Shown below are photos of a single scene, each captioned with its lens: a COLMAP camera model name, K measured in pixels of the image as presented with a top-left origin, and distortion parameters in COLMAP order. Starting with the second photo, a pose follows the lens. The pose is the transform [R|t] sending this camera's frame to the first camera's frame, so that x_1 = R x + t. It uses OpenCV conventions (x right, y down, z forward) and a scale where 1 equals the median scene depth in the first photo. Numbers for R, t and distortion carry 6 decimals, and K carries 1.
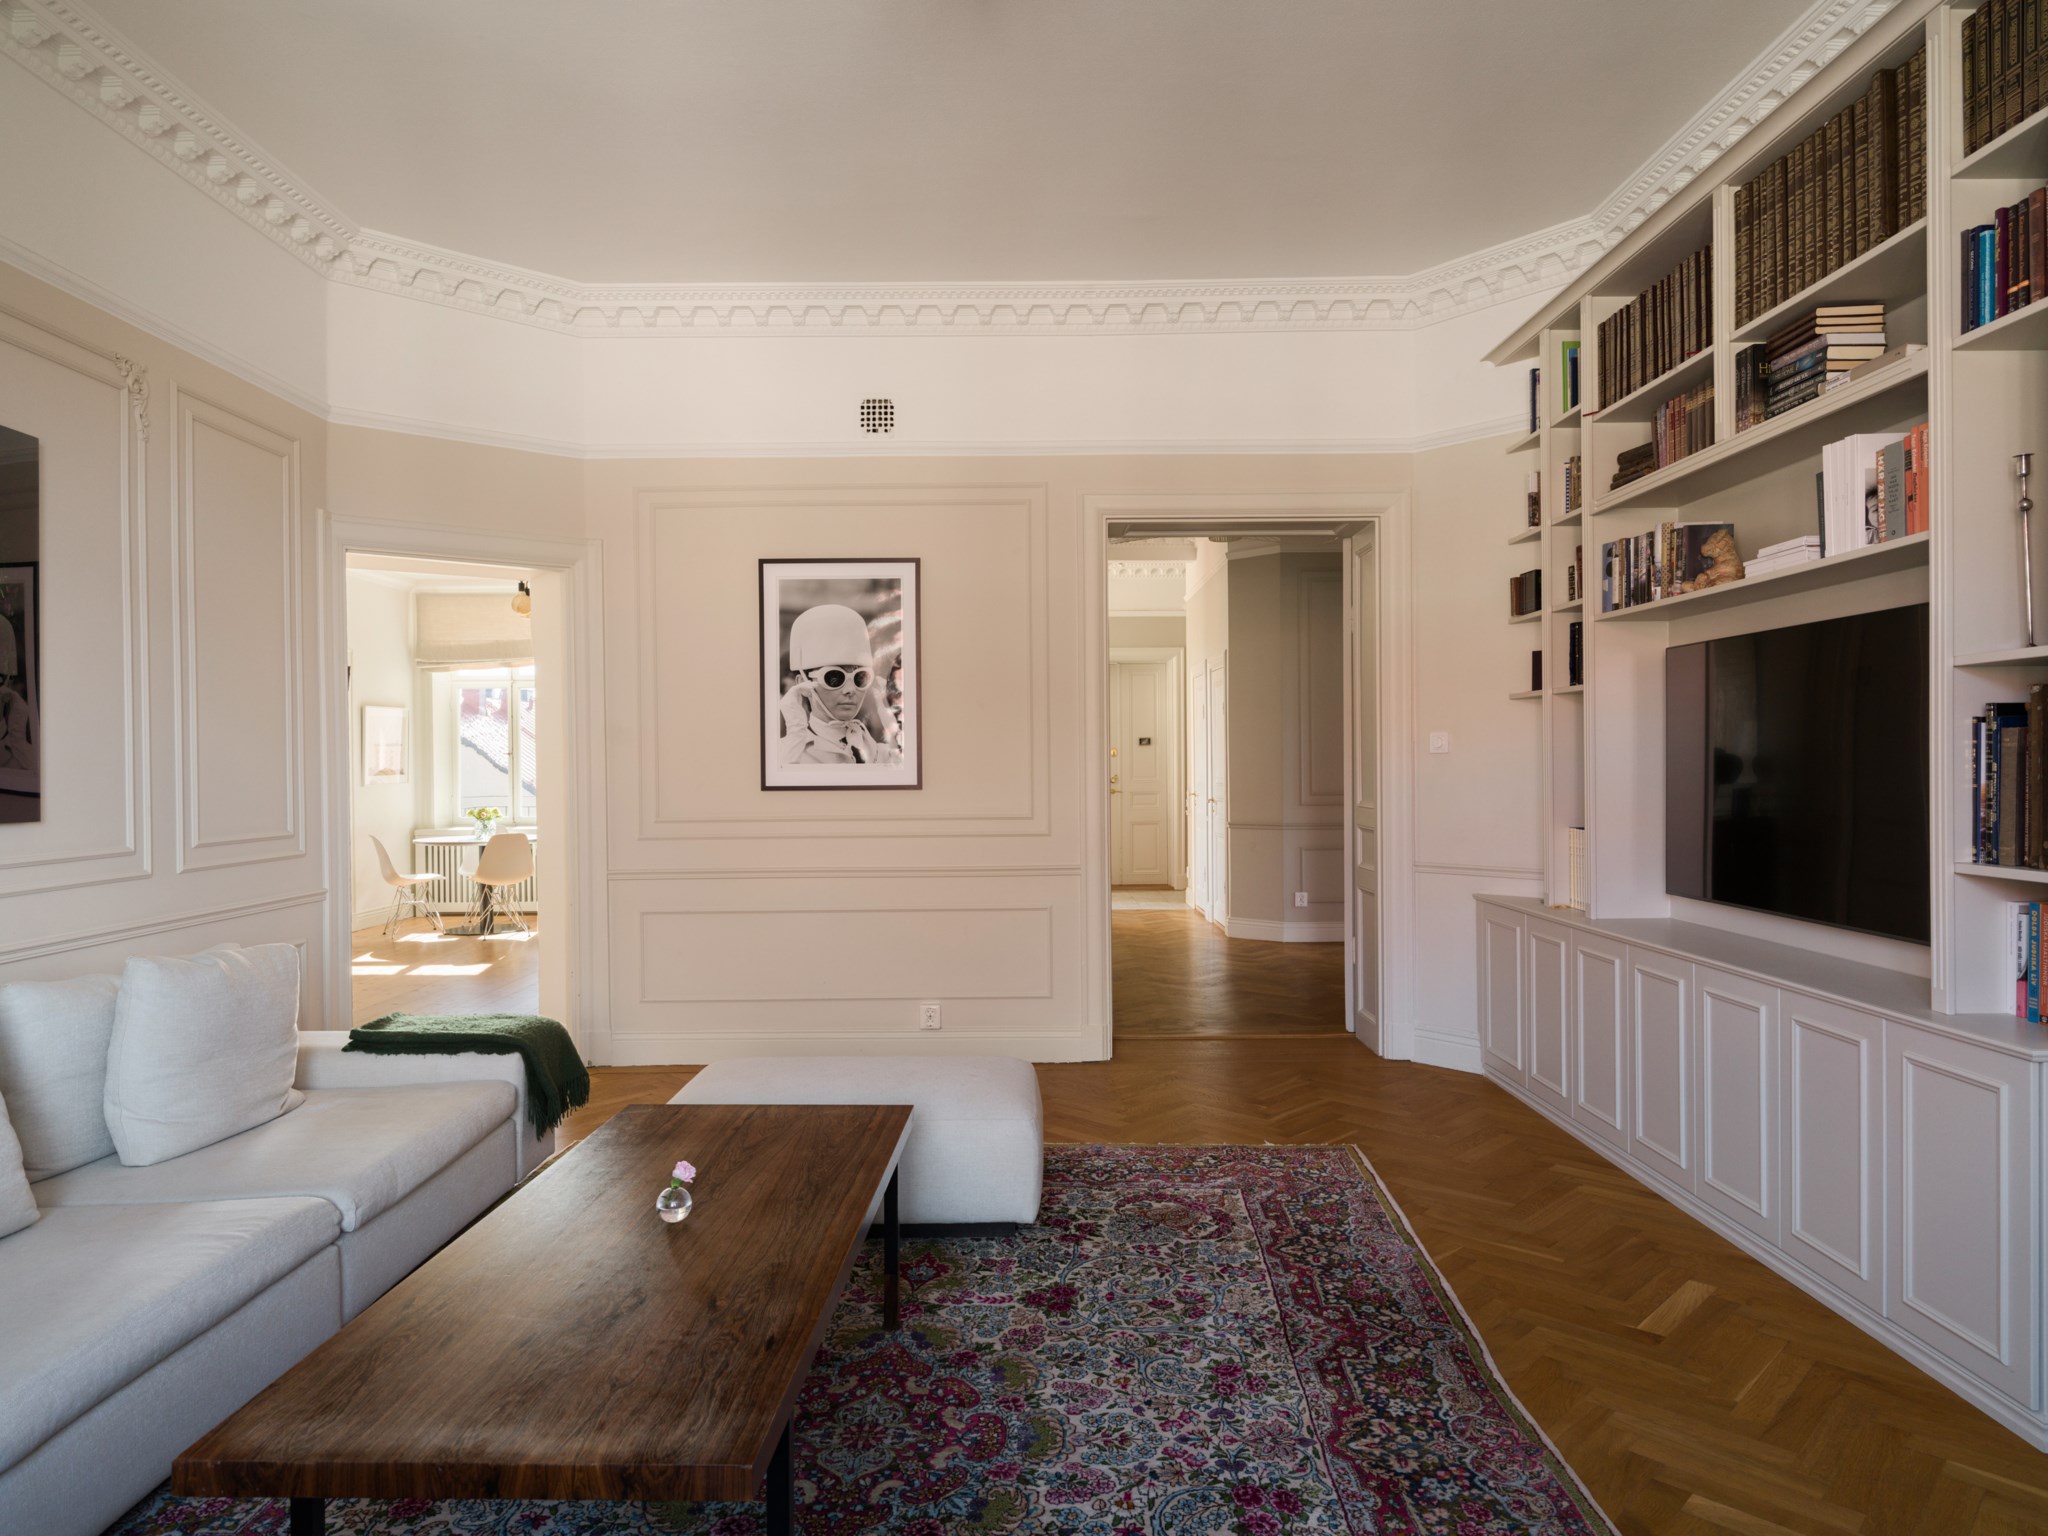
lens RADIAL K [[1312.3, 0, 1024.0], [0, 1312.3, 768.0], [0, 0, 1]] dist [0.007290, -0.001454]
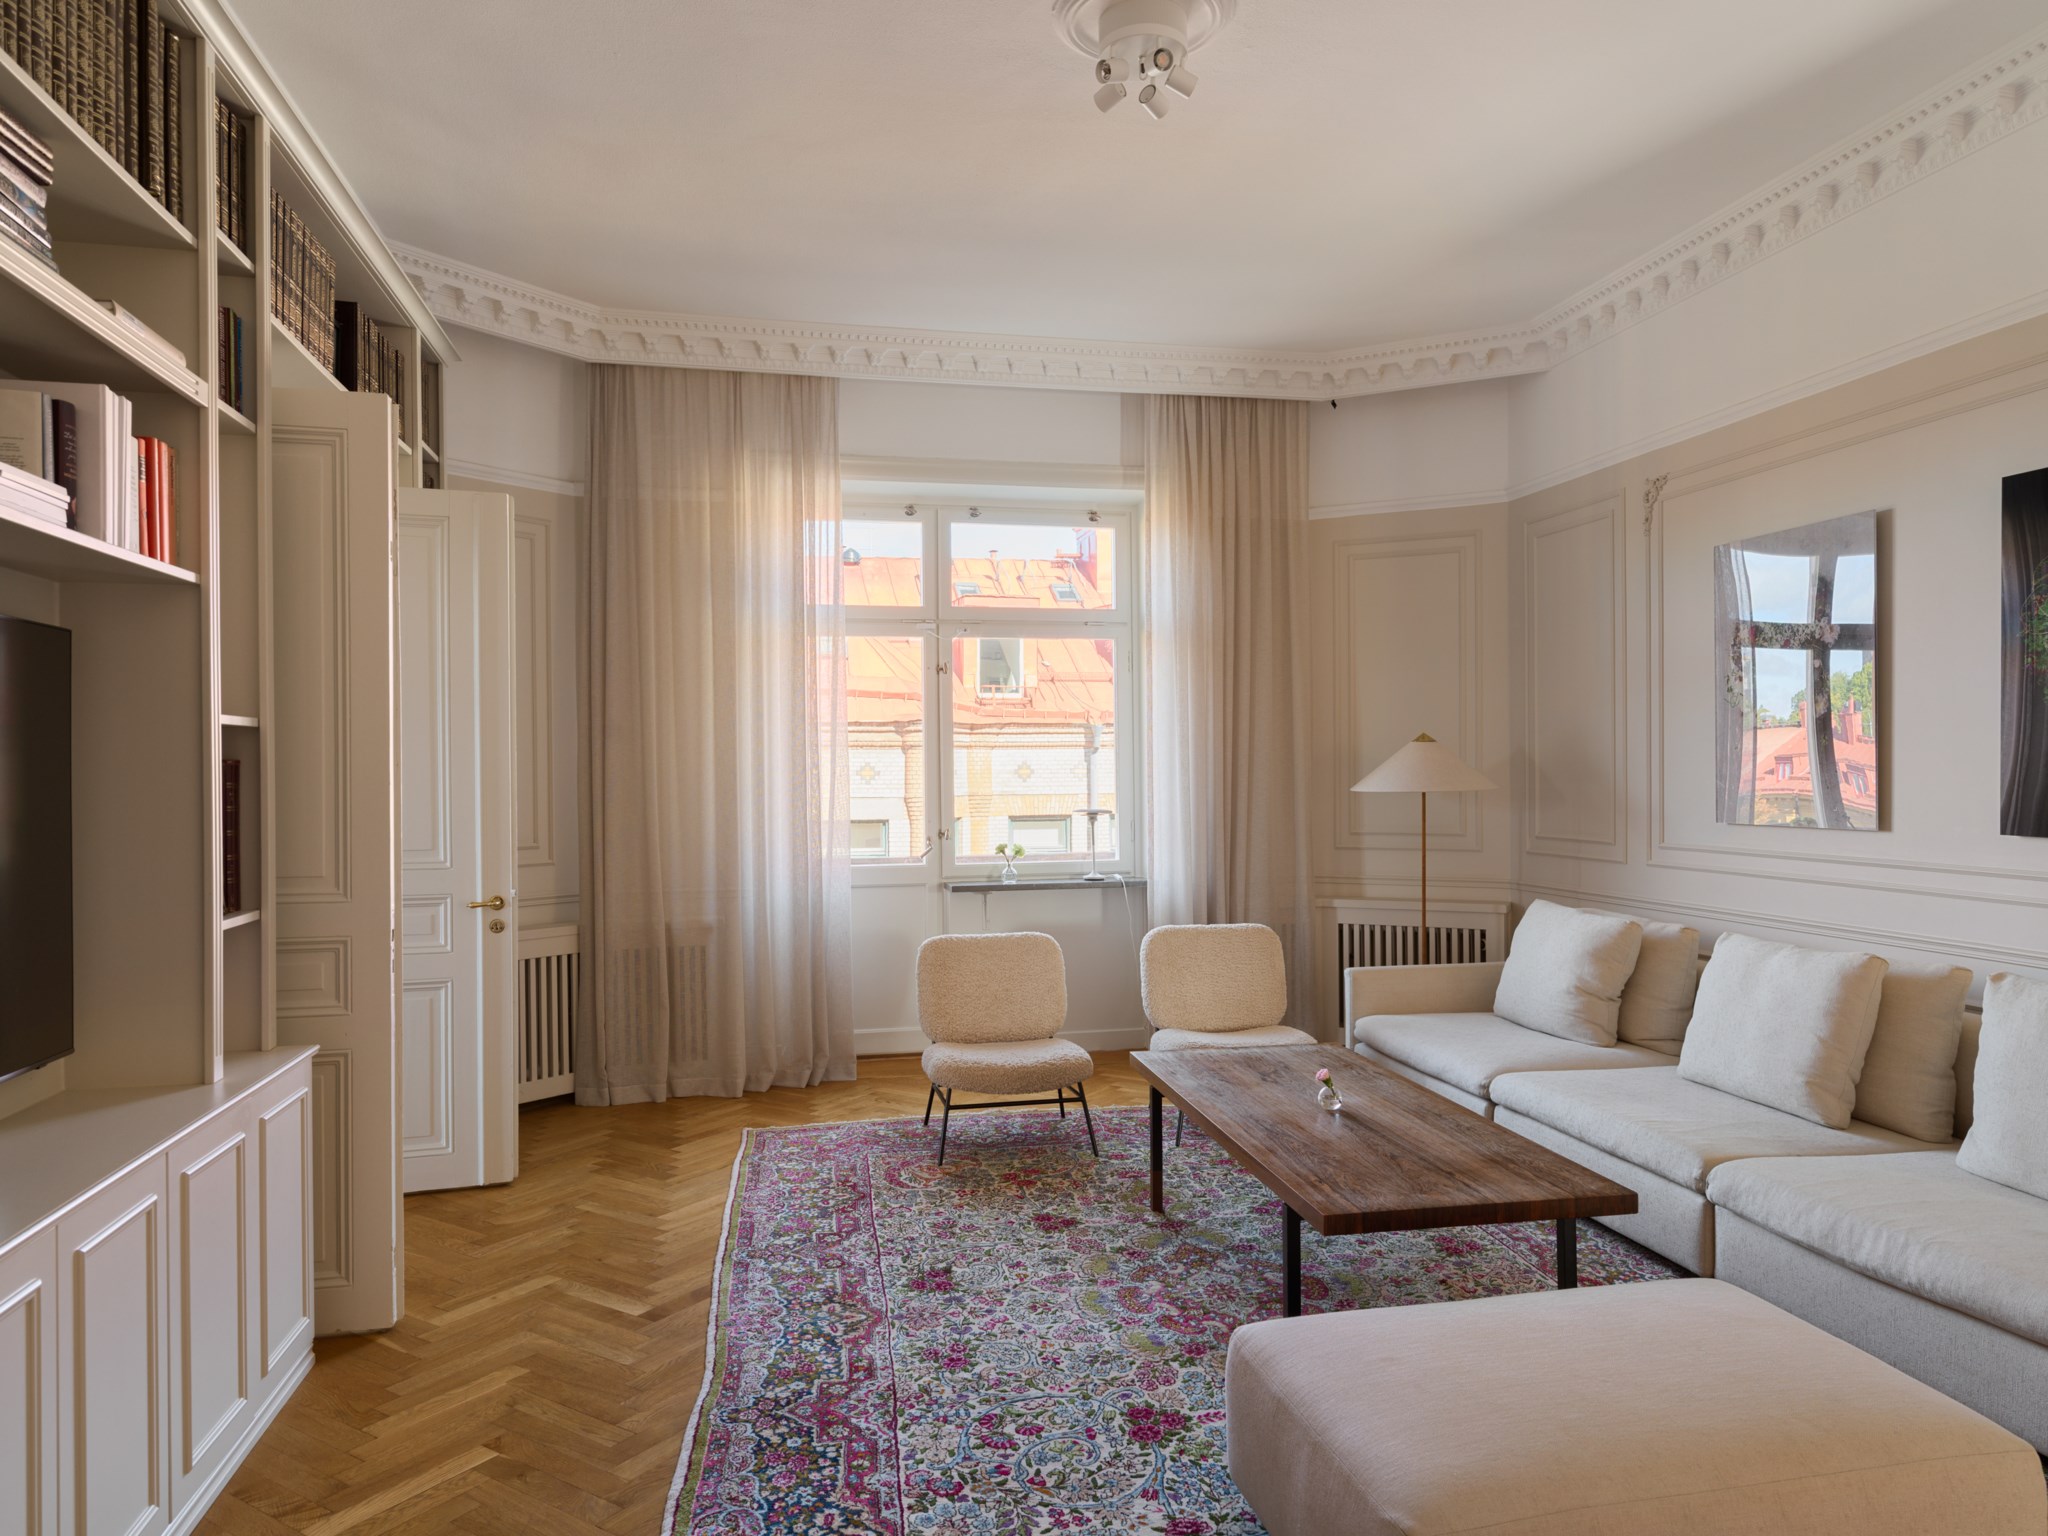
lens RADIAL K [[1312.3, 0, 1024.0], [0, 1312.3, 768.0], [0, 0, 1]] dist [0.007290, -0.001454]
pose [[-0.980104, 0.014197, -0.197978, 0.295253], [0.014154, 0.999898, 0.001635, -0.034578], [0.197981, -0.001200, -0.980205, 1.993110]]
